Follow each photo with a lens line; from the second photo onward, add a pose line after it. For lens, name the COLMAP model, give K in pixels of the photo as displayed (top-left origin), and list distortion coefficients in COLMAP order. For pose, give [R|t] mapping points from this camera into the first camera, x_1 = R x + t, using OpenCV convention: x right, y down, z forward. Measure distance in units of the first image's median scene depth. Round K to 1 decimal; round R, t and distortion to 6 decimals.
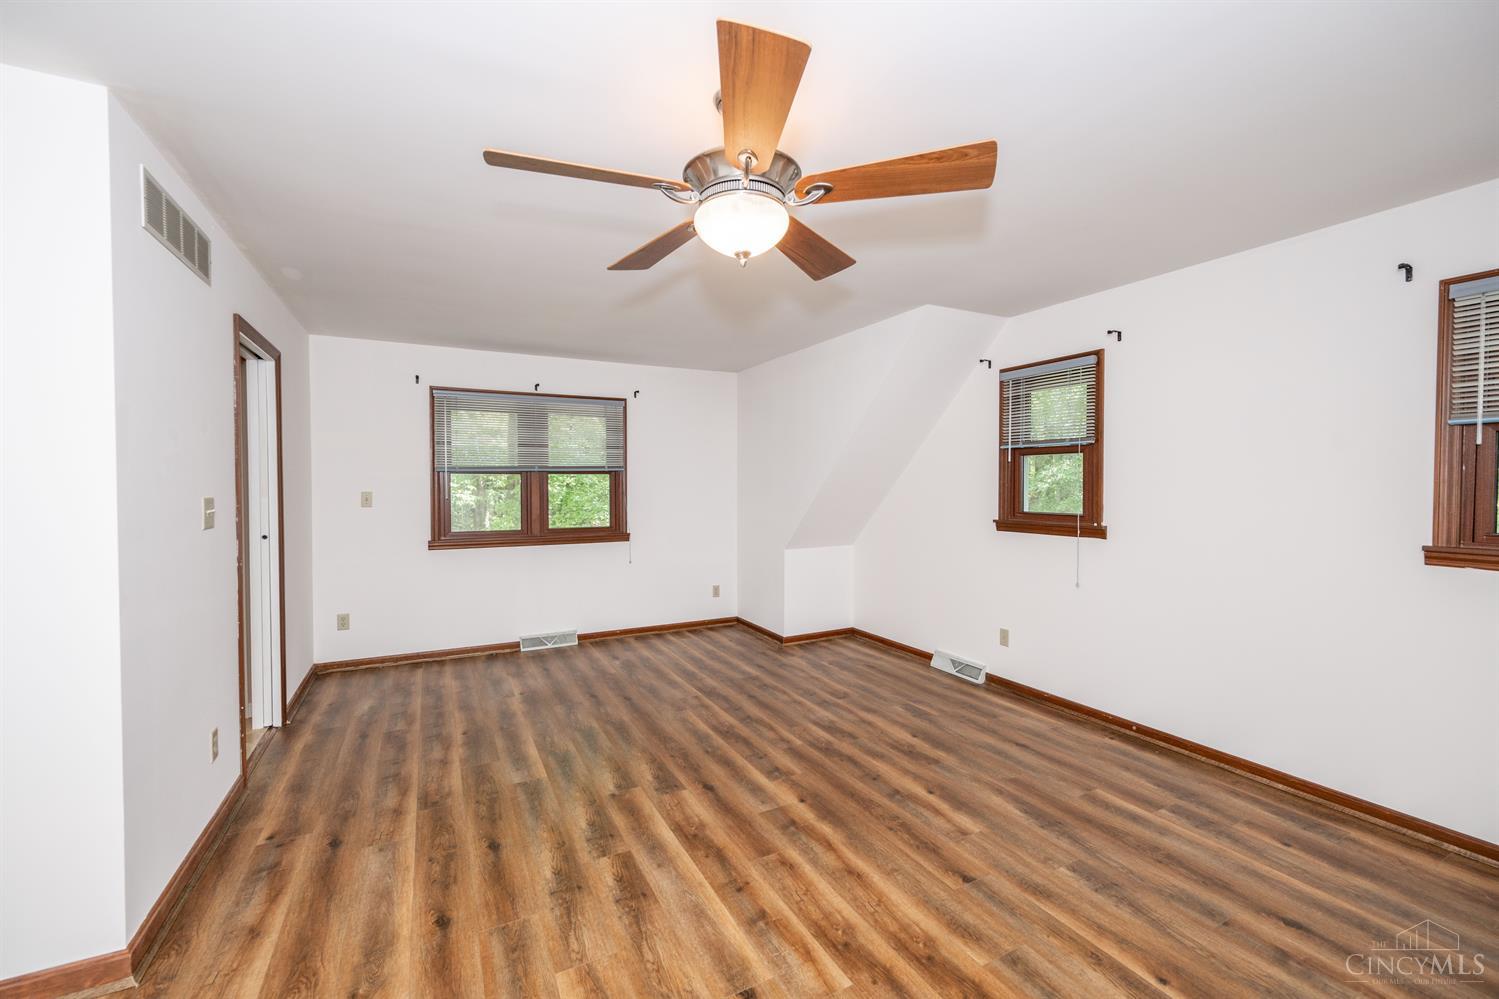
lens RADIAL K [[616.5, 0, 749.0], [0, 616.5, 497.1], [0, 0, 1]] dist [-0.001305, 0.000035]
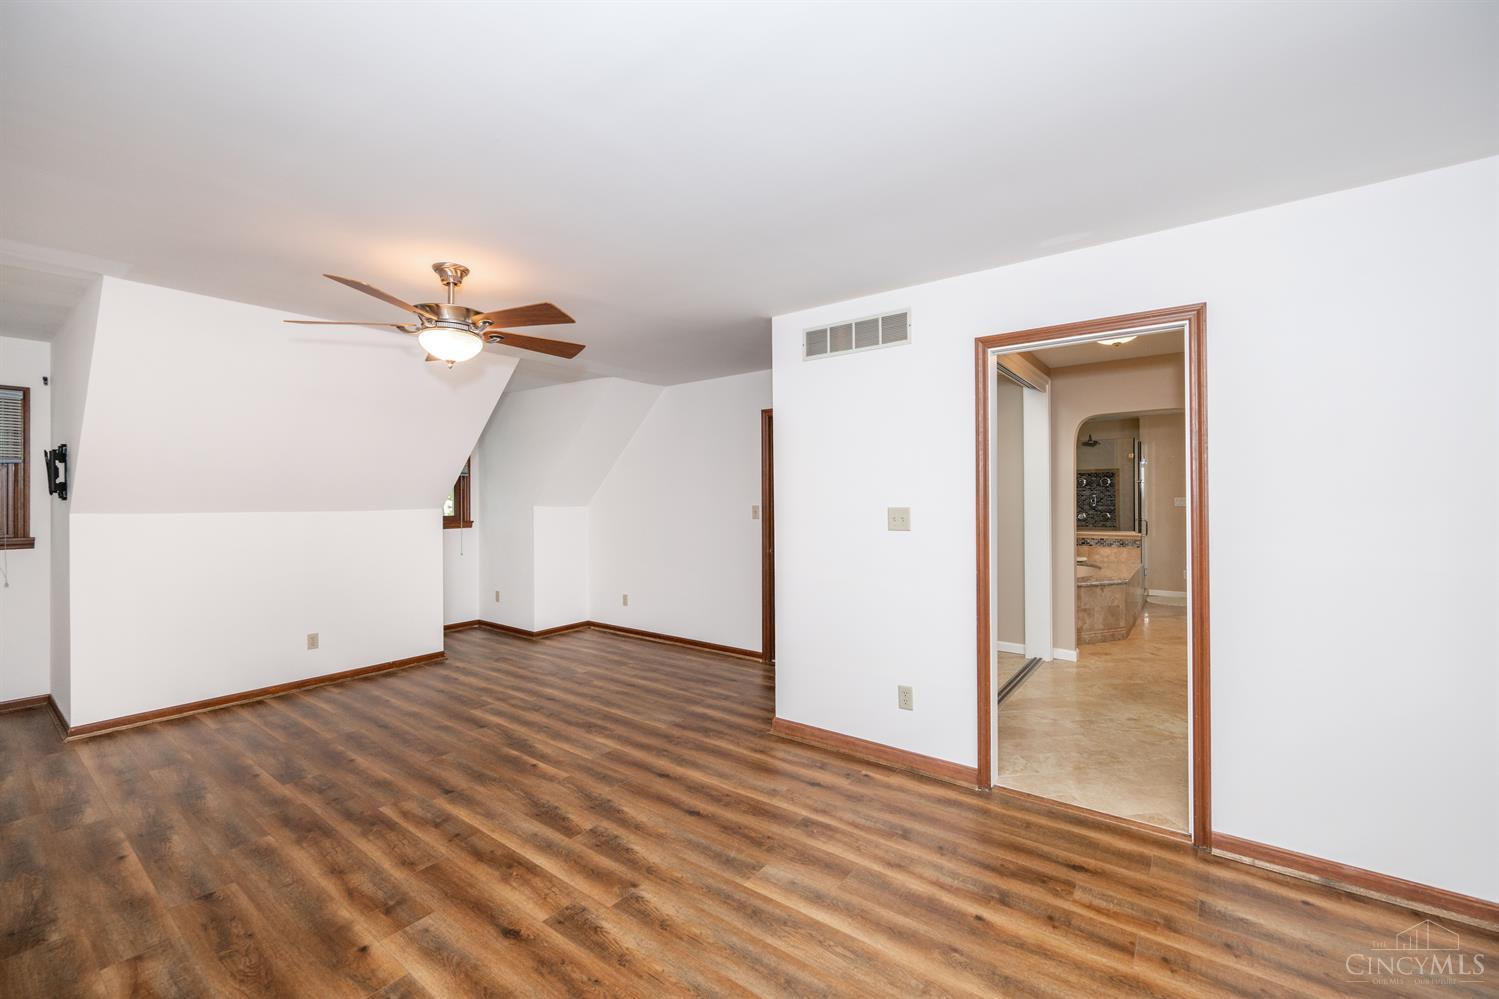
lens RADIAL K [[616.5, 0, 749.5], [0, 616.5, 497.4], [0, 0, 1]] dist [-0.001305, 0.000035]
pose [[-0.901168, 0.007520, -0.433405, -0.011694], [-0.001087, 0.999807, 0.019608, -0.045518], [0.433469, 0.018141, -0.900986, 2.010417]]
